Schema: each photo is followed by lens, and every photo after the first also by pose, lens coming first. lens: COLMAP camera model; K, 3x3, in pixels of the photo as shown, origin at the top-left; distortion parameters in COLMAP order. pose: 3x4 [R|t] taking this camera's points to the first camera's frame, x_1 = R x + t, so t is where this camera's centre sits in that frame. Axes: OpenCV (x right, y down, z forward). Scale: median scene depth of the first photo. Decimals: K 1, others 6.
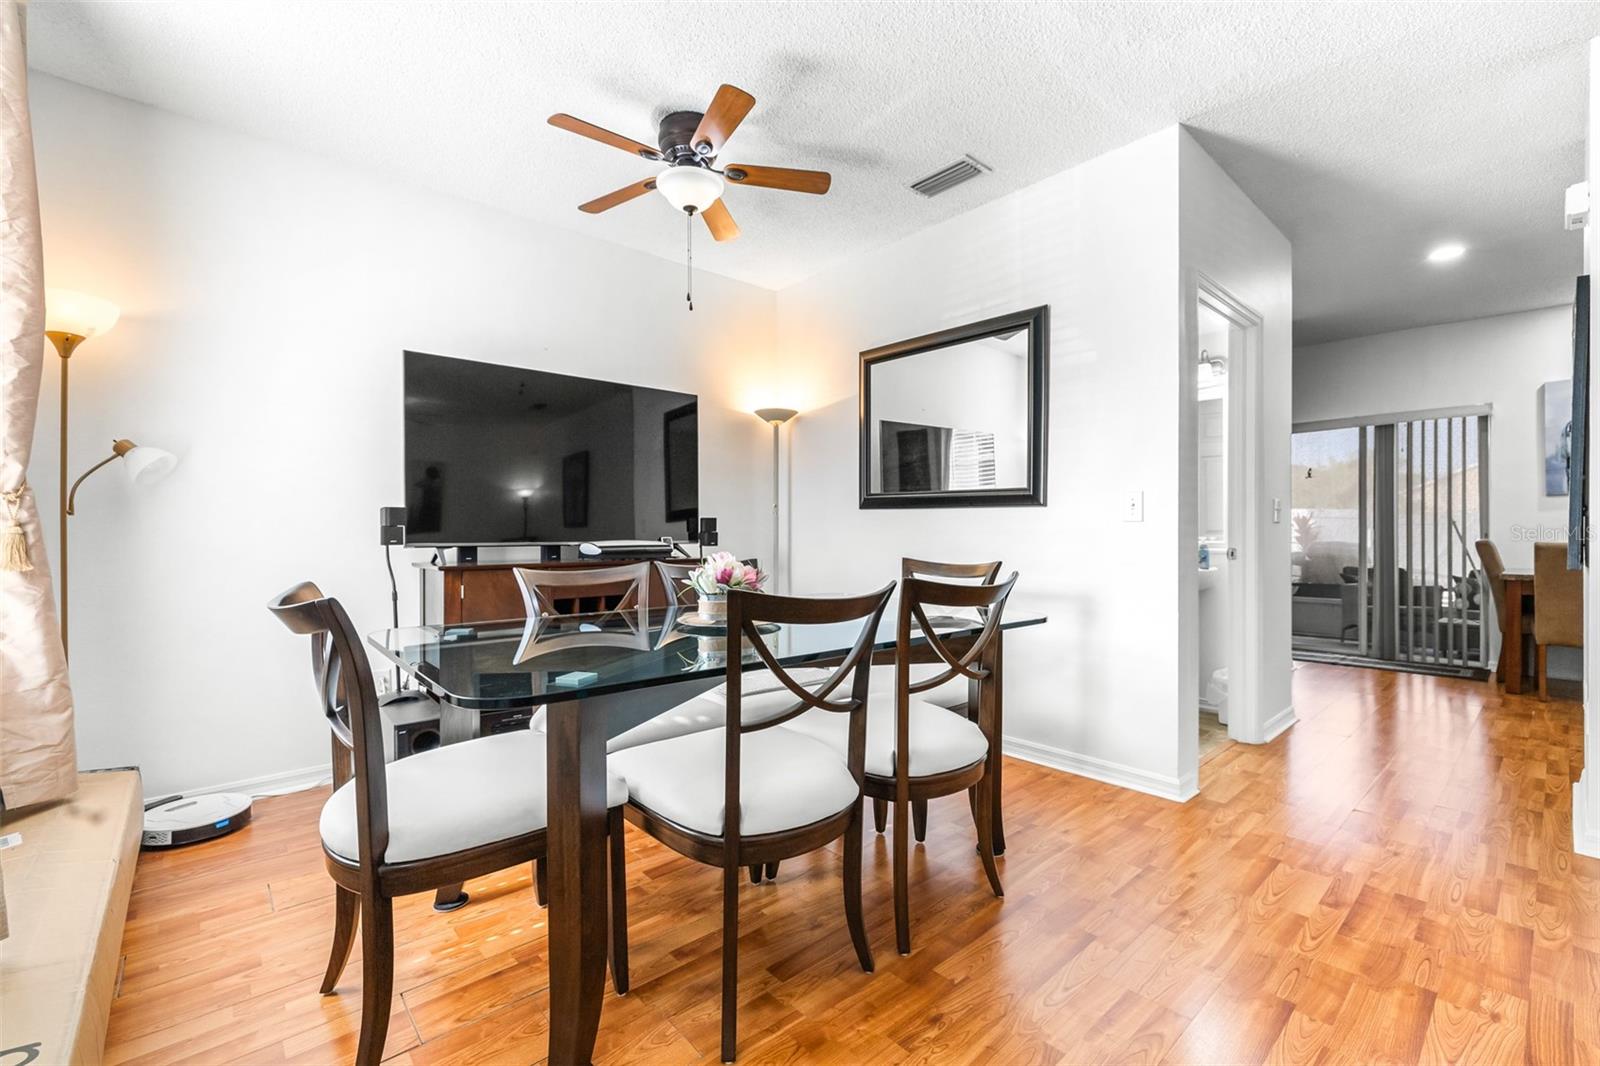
lens RADIAL K [[690.3, 0, 798.2], [0, 690.3, 532.2], [0, 0, 1]] dist [-0.001544, -0.000241]
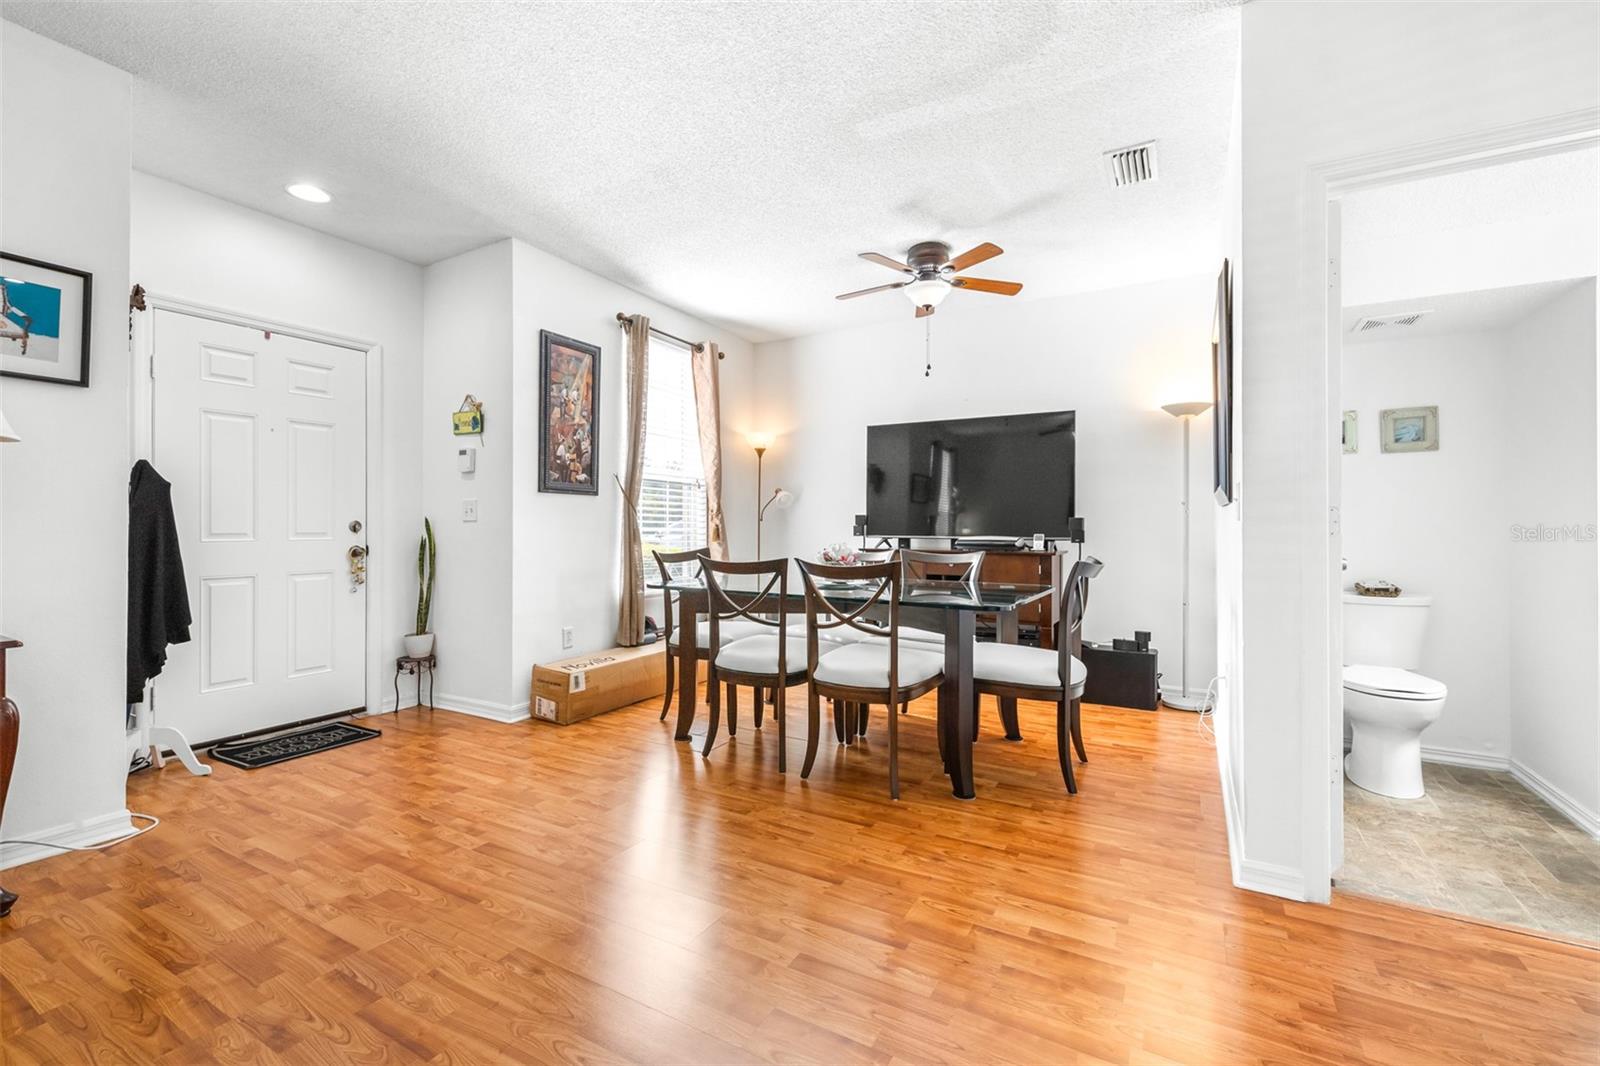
lens RADIAL K [[690.3, 0, 776.8], [0, 690.3, 526.6], [0, 0, 1]] dist [-0.001544, -0.000241]
pose [[0.292433, 0.004612, -0.956275, 1.256847], [-0.001292, 0.999989, 0.004427, -0.015849], [0.956285, -0.000060, 0.292436, 0.307634]]
